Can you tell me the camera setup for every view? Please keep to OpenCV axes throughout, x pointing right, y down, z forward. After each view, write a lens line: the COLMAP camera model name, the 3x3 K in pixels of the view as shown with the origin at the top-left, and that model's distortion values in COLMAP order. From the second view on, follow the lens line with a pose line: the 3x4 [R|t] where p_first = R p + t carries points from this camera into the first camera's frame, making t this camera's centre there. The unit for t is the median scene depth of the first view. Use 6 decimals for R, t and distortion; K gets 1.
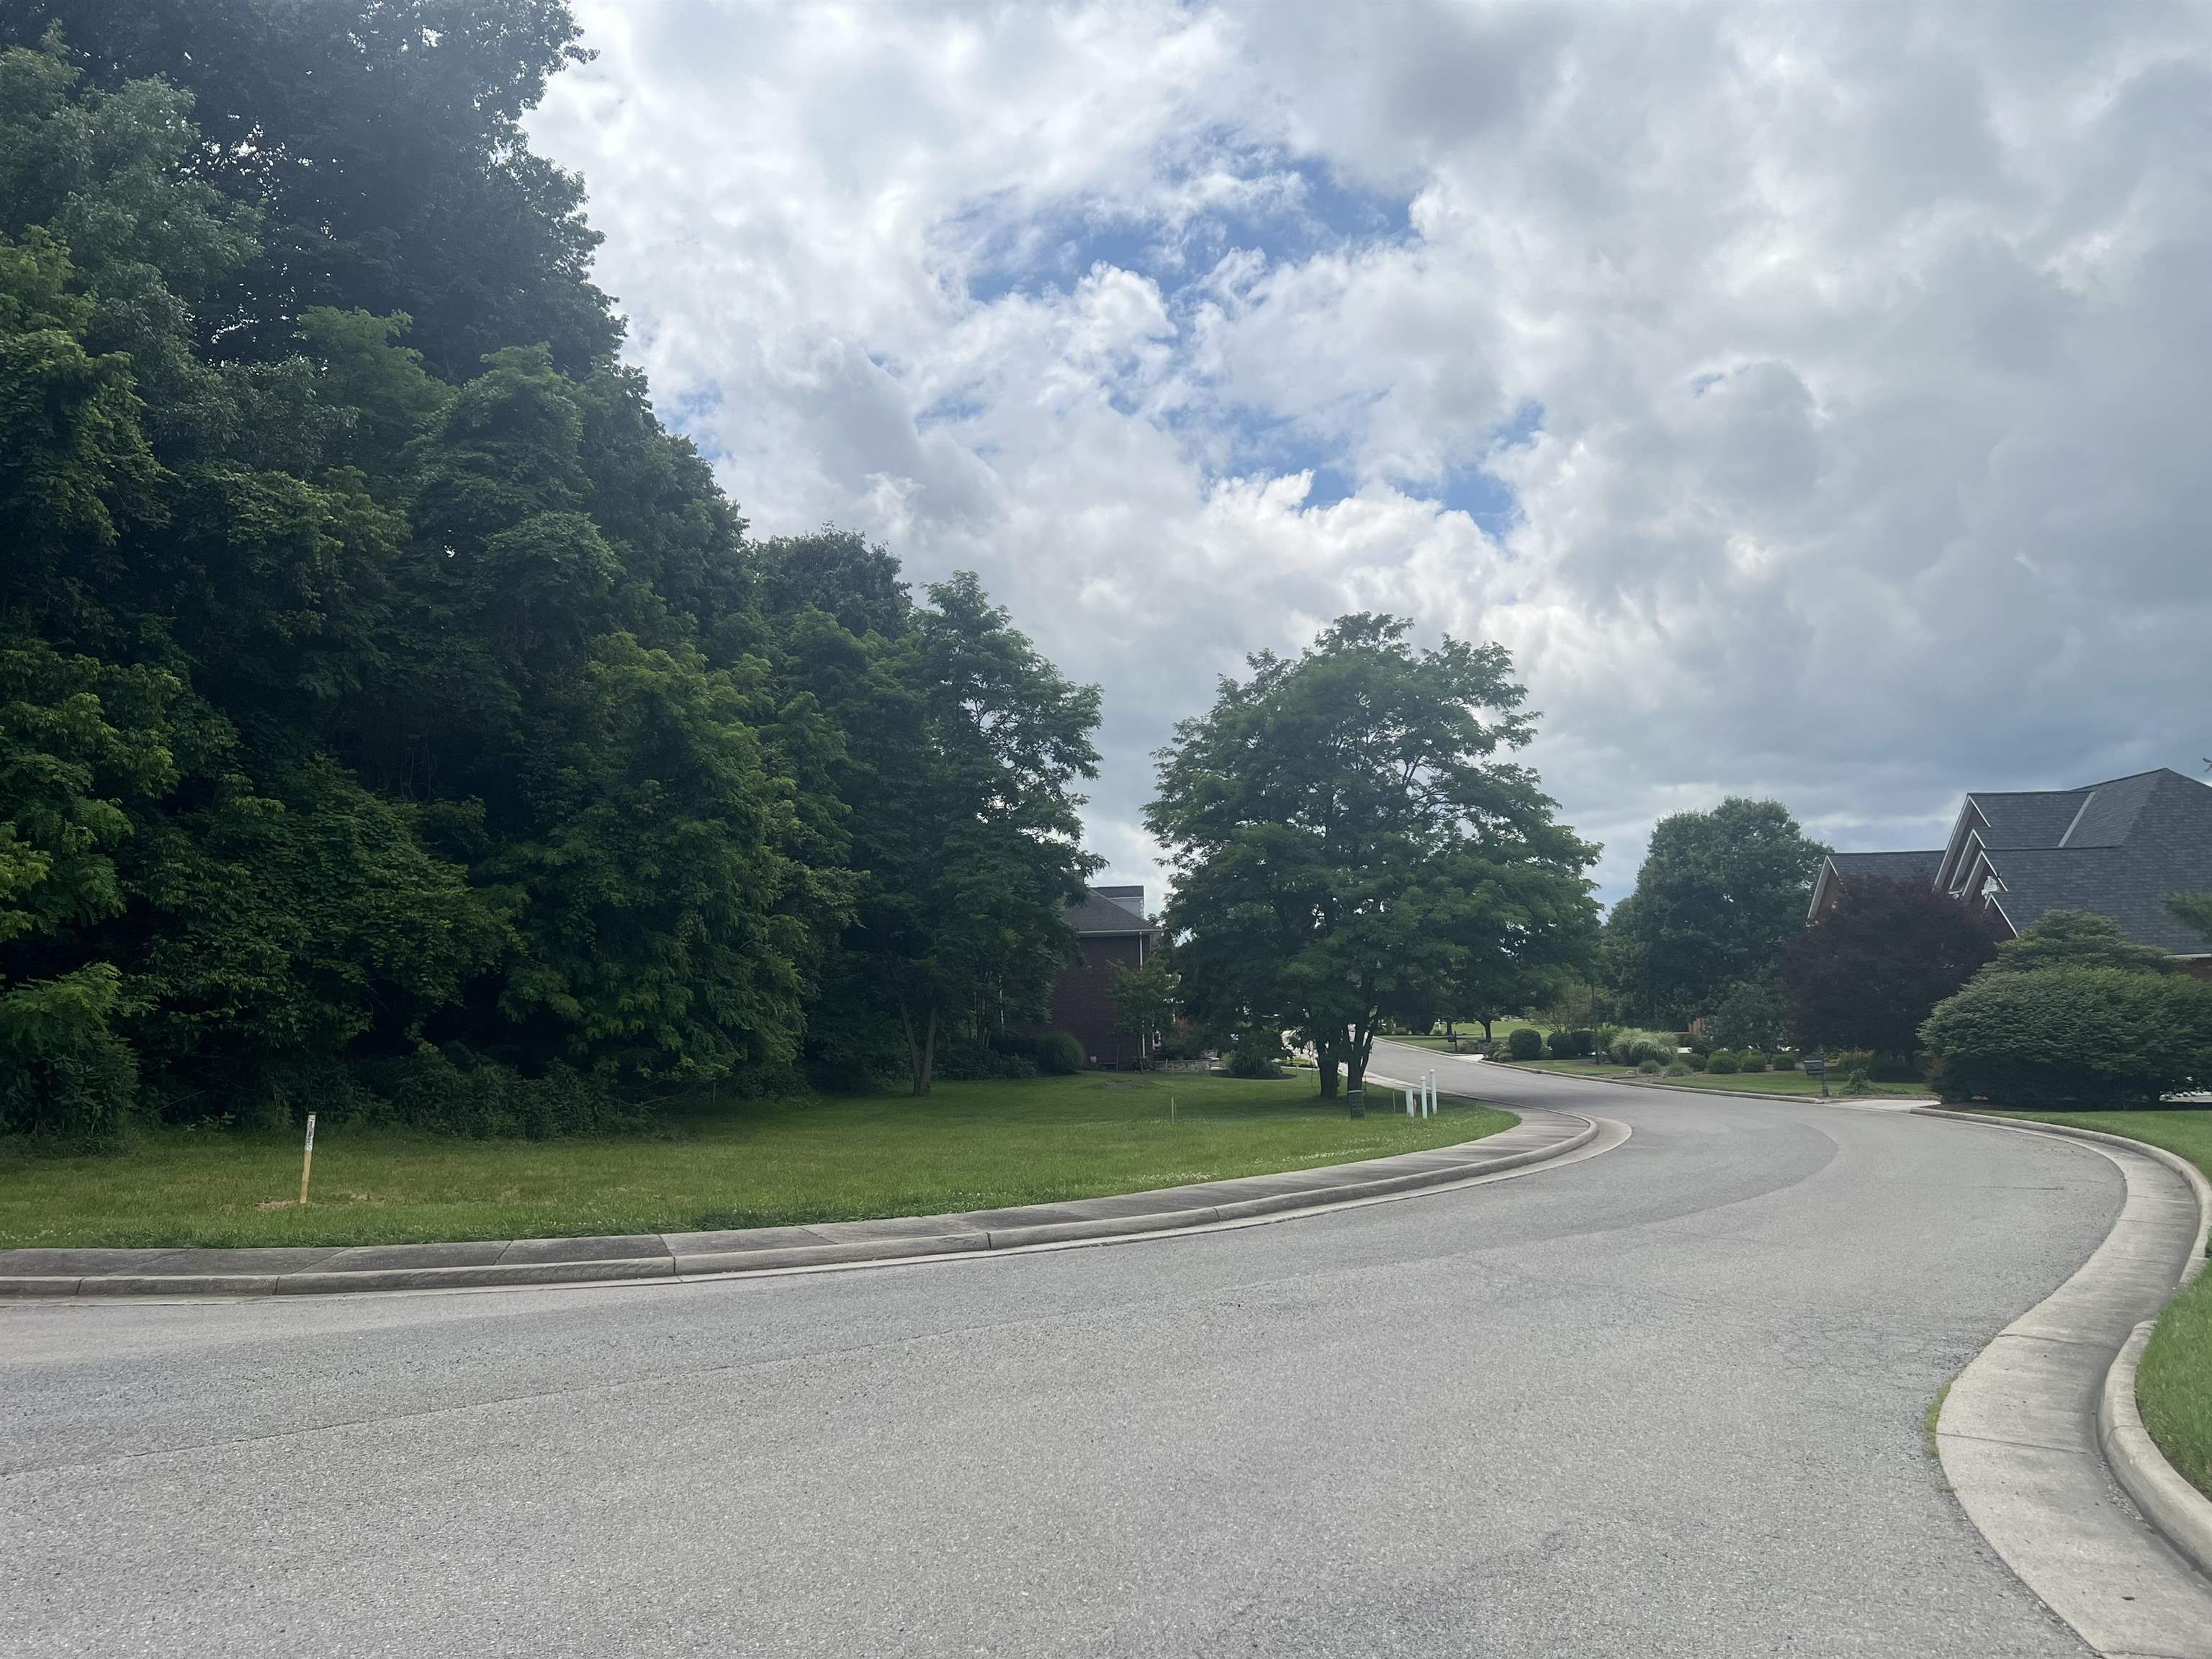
lens RADIAL K [[1622.0, 0, 1106.0], [0, 1622.0, 829.5], [0, 0, 1]] dist [0.039308, -0.001037]
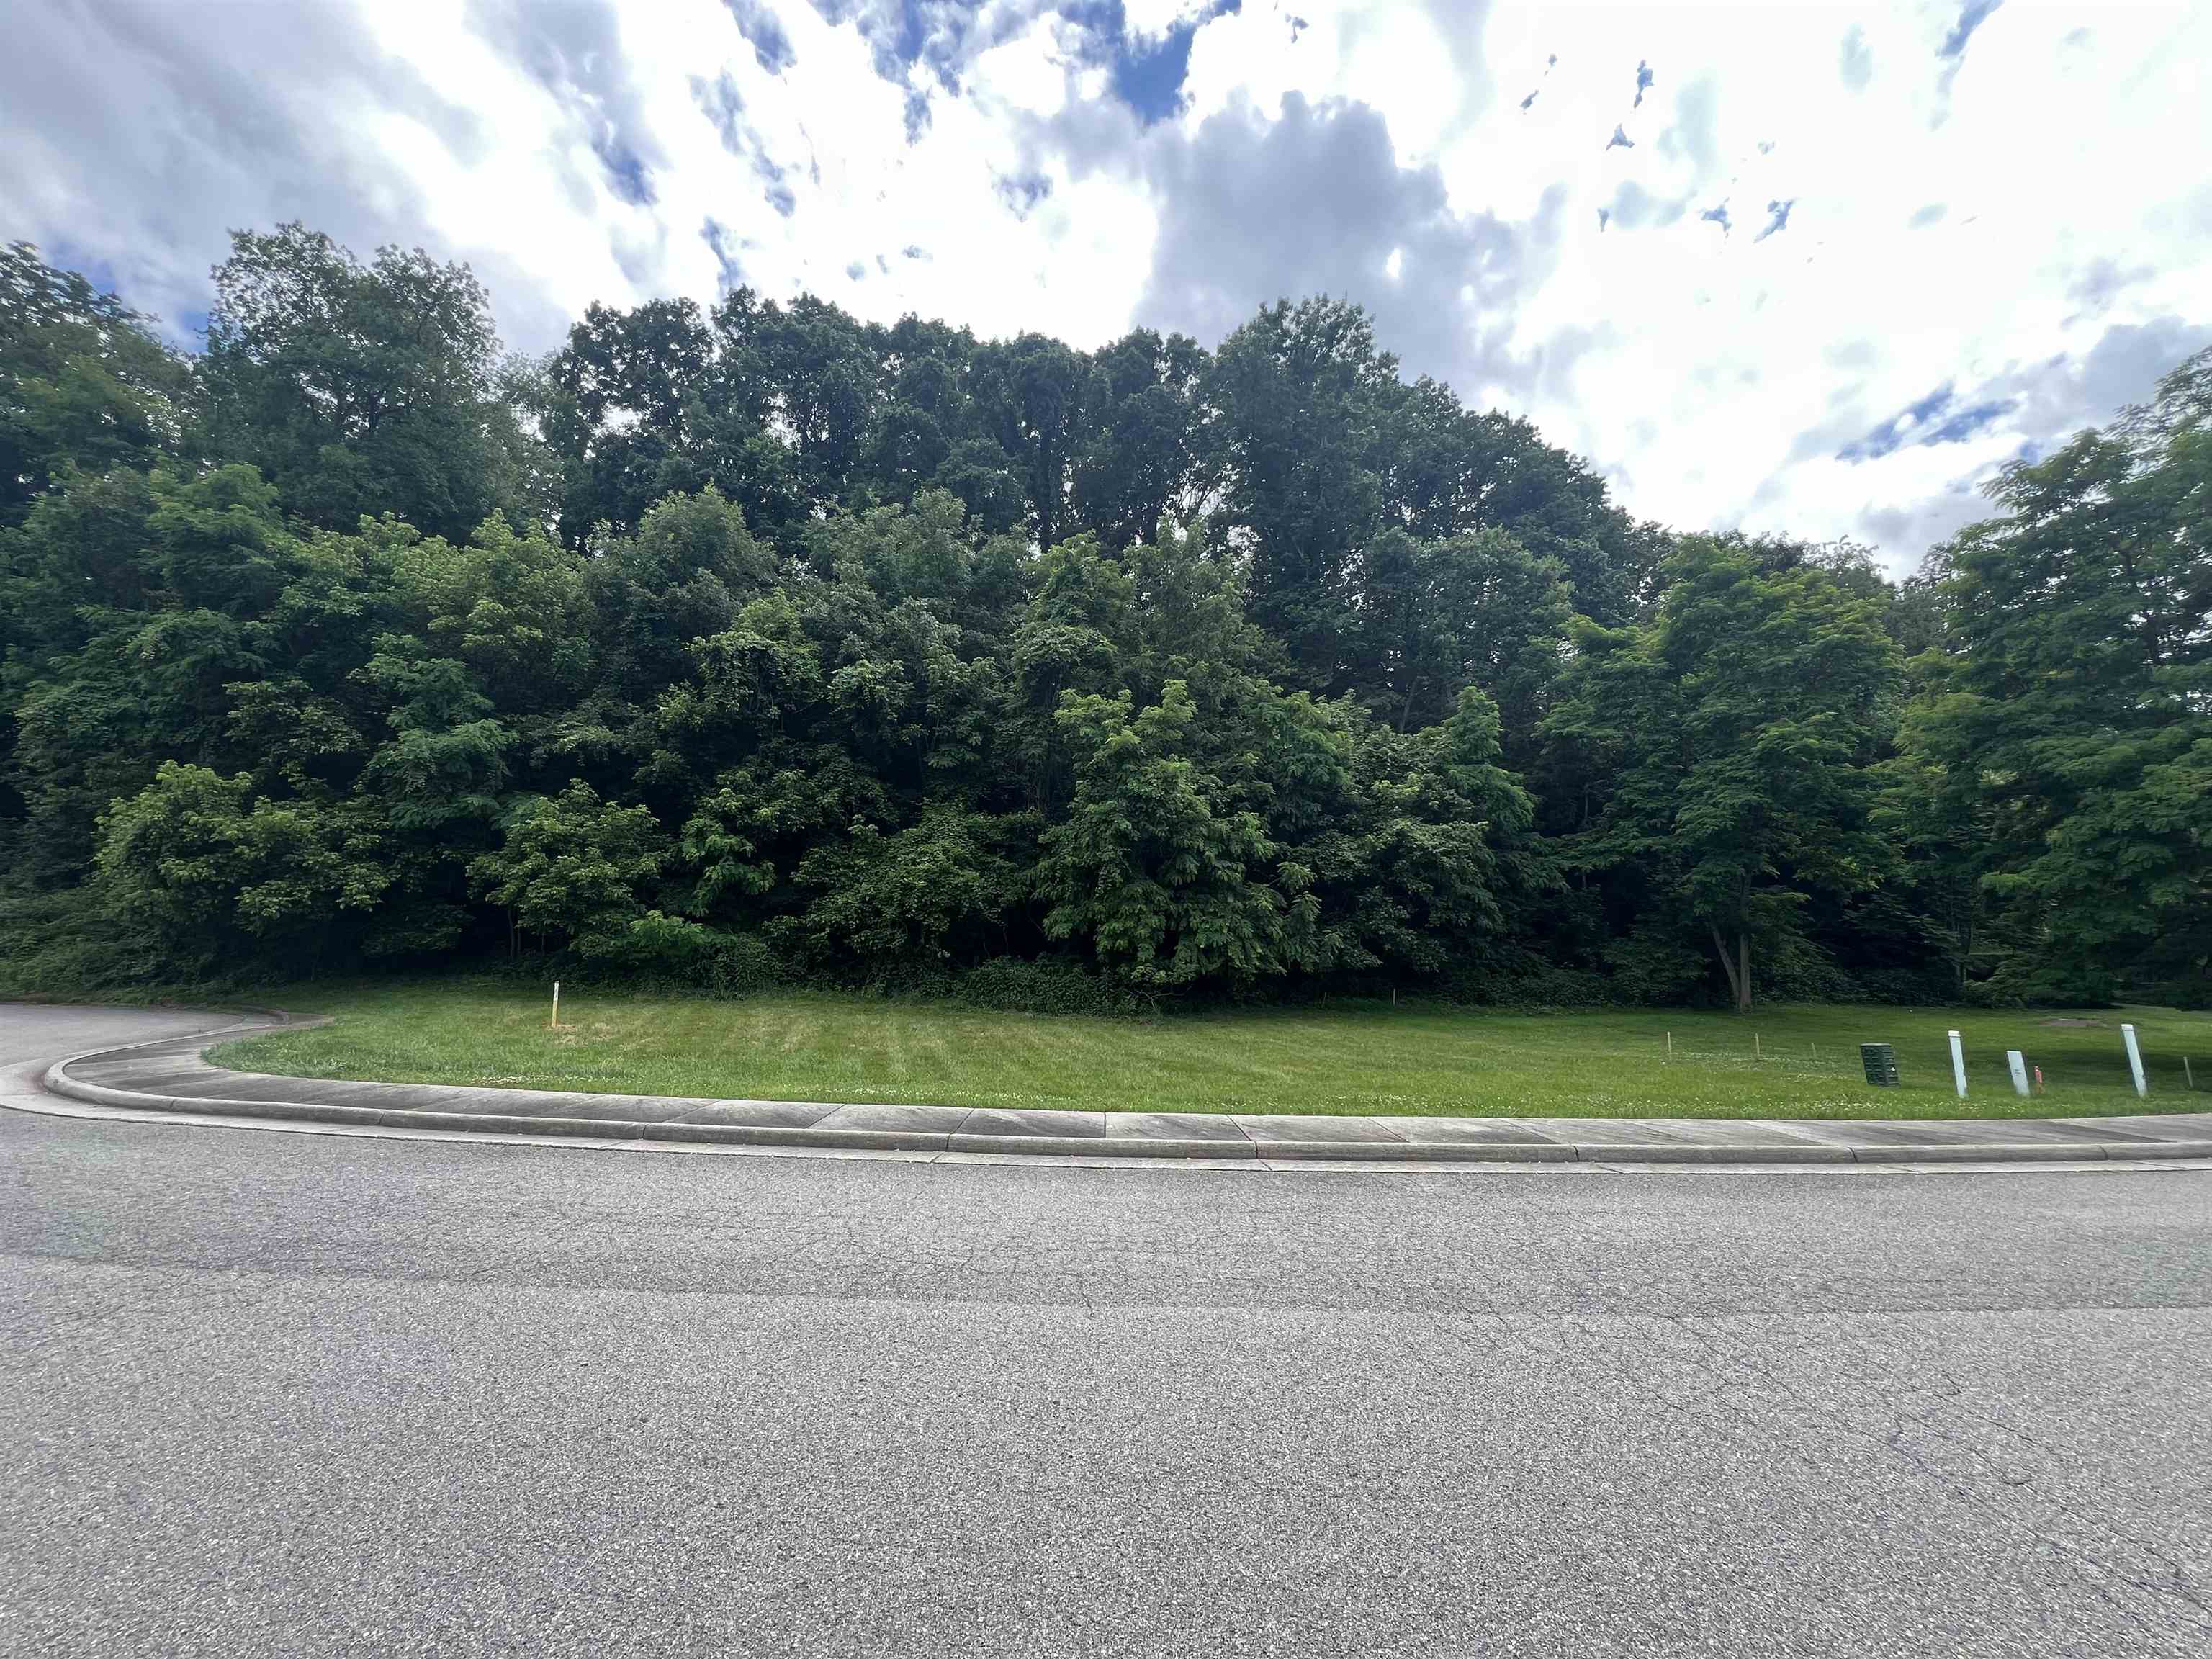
lens RADIAL K [[878.3, 0, 1106.0], [0, 878.3, 829.5], [0, 0, 1]] dist [0.001574, -0.003482]
pose [[0.427758, -0.116758, -0.896321, 0.304786], [0.098517, 0.991737, -0.082171, 0.056013], [0.898509, -0.053153, 0.435726, 0.444499]]
